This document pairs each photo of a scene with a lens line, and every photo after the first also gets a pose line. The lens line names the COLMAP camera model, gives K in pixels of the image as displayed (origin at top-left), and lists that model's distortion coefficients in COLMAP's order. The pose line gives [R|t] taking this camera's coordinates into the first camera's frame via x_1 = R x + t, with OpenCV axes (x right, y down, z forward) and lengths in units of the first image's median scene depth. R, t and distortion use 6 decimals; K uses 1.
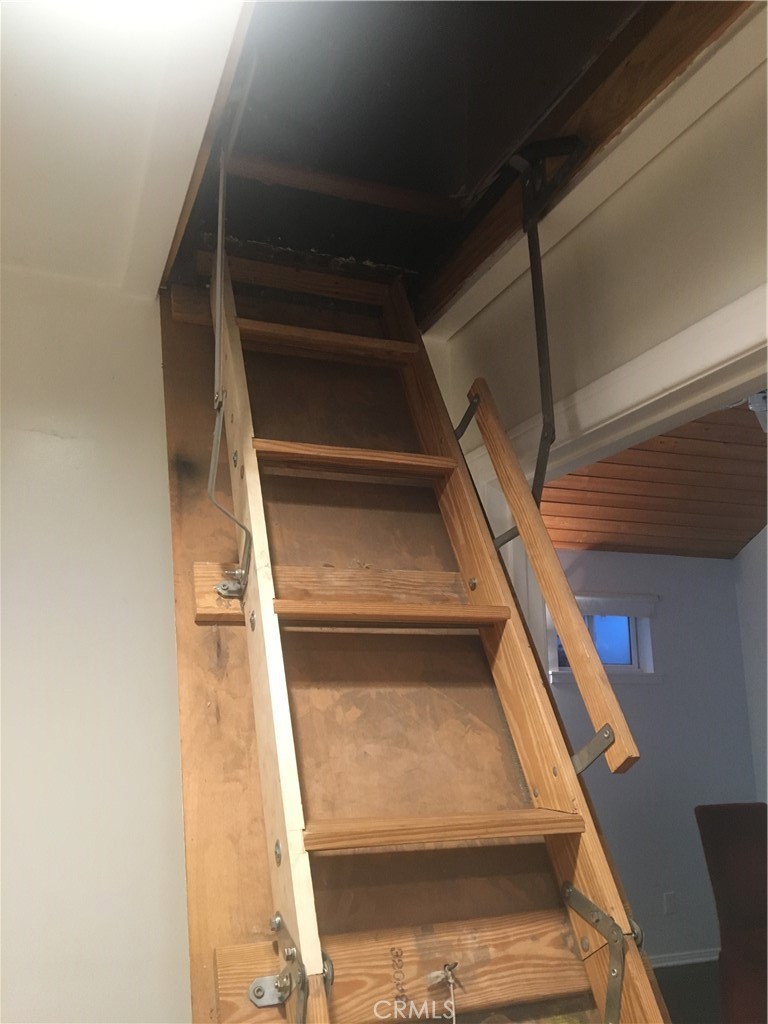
lens RADIAL K [[864.0, 0, 380.4], [0, 864.0, 503.1], [0, 0, 1]] dist [0.067048, -0.081384]
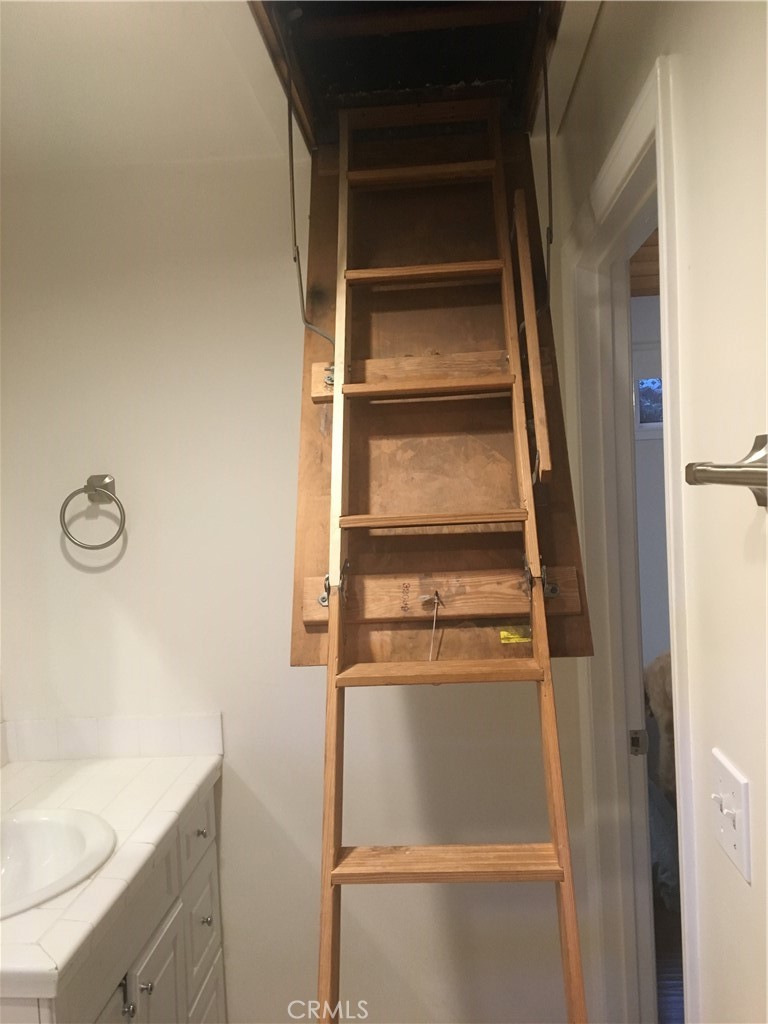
lens RADIAL K [[864.0, 0, 386.6], [0, 864.0, 517.5], [0, 0, 1]] dist [0.067048, -0.081384]
pose [[0.902287, -0.014170, -0.430902, 0.594228], [0.132594, 0.960139, 0.246073, -0.031311], [0.410239, -0.279164, 0.868200, -0.375979]]
